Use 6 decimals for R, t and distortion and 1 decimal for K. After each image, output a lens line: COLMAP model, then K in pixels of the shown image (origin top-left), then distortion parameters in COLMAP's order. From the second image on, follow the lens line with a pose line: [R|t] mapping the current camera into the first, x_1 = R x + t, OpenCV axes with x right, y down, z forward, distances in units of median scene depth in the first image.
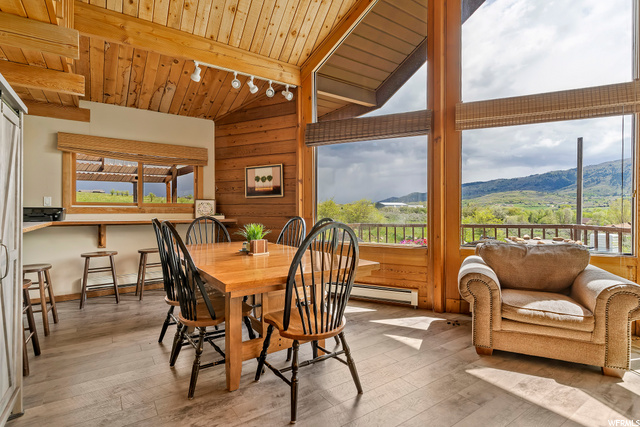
lens RADIAL K [[318.8, 0, 326.2], [0, 318.8, 208.6], [0, 0, 1]] dist [0.000718, 0.000177]
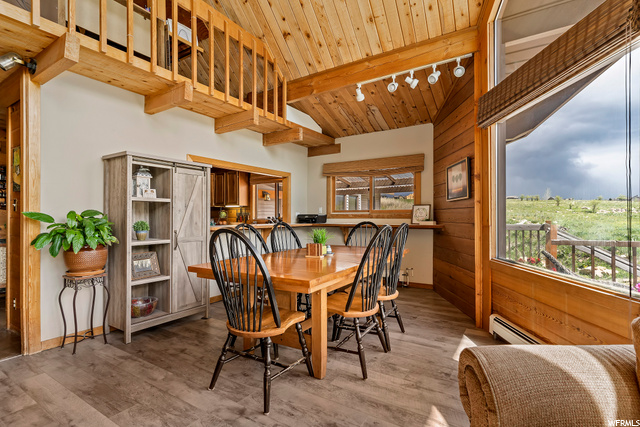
lens RADIAL K [[310.8, 0, 310.8], [0, 310.8, 215.3], [0, 0, 1]] dist [0.000287, 0.000017]
pose [[0.381249, -0.004902, -0.924459, 0.449165], [0.010994, 0.999939, -0.000768, 0.001143], [0.924407, -0.009871, 0.381280, 0.353363]]
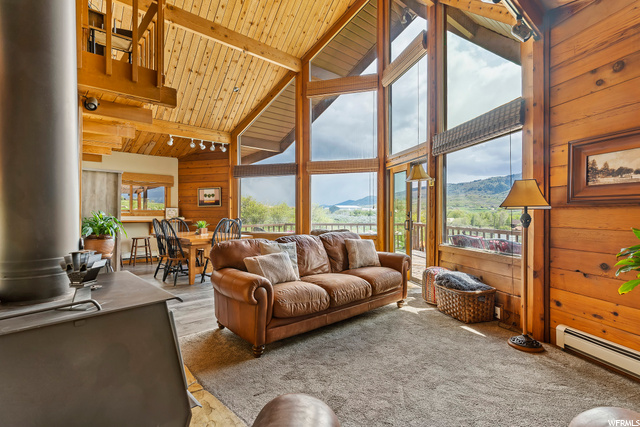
lens RADIAL K [[318.8, 0, 326.2], [0, 318.8, 208.6], [0, 0, 1]] dist [0.000718, 0.000177]
pose [[0.991758, 0.002292, 0.128108, 0.217072], [-0.001237, 0.999965, -0.008315, -0.012649], [-0.128123, 0.008088, 0.991725, -0.809471]]
